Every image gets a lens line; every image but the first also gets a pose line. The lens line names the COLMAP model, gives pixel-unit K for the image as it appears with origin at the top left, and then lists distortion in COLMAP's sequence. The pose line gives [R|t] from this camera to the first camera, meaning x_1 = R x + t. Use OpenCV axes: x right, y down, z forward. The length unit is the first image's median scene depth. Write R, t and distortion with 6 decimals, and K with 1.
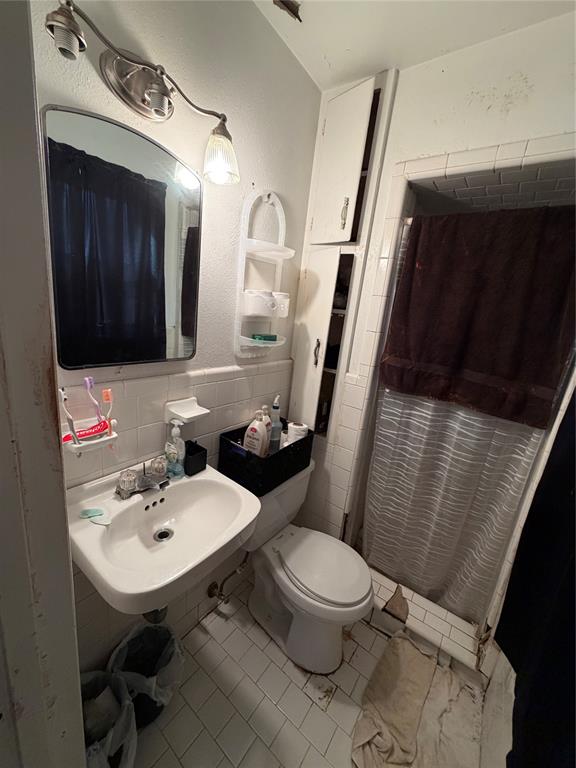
lens RADIAL K [[304.0, 0, 288.8], [0, 304.0, 381.5], [0, 0, 1]] dist [-0.001157, 0.000413]
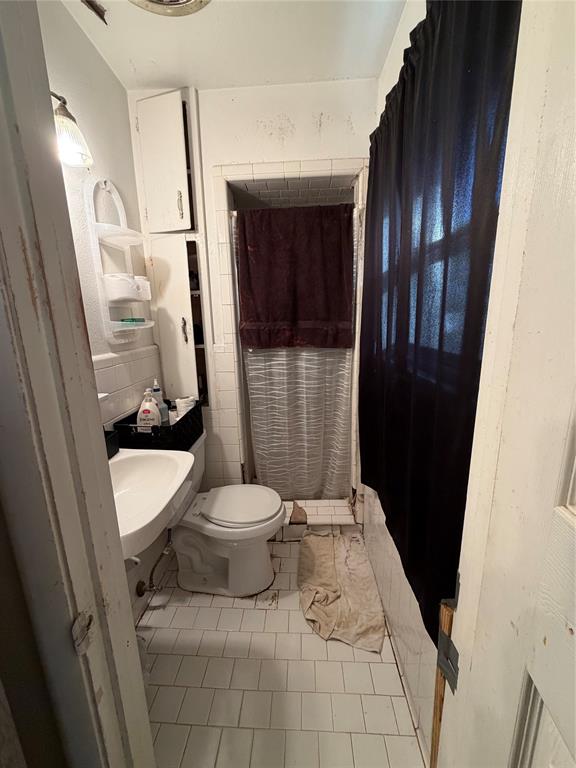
lens RADIAL K [[304.0, 0, 284.6], [0, 304.0, 382.3], [0, 0, 1]] dist [-0.001157, 0.000413]
pose [[0.823656, -0.242438, 0.512655, -0.237779], [0.247967, 0.966977, 0.058895, 0.121731], [-0.510003, 0.078612, 0.856573, -0.127302]]
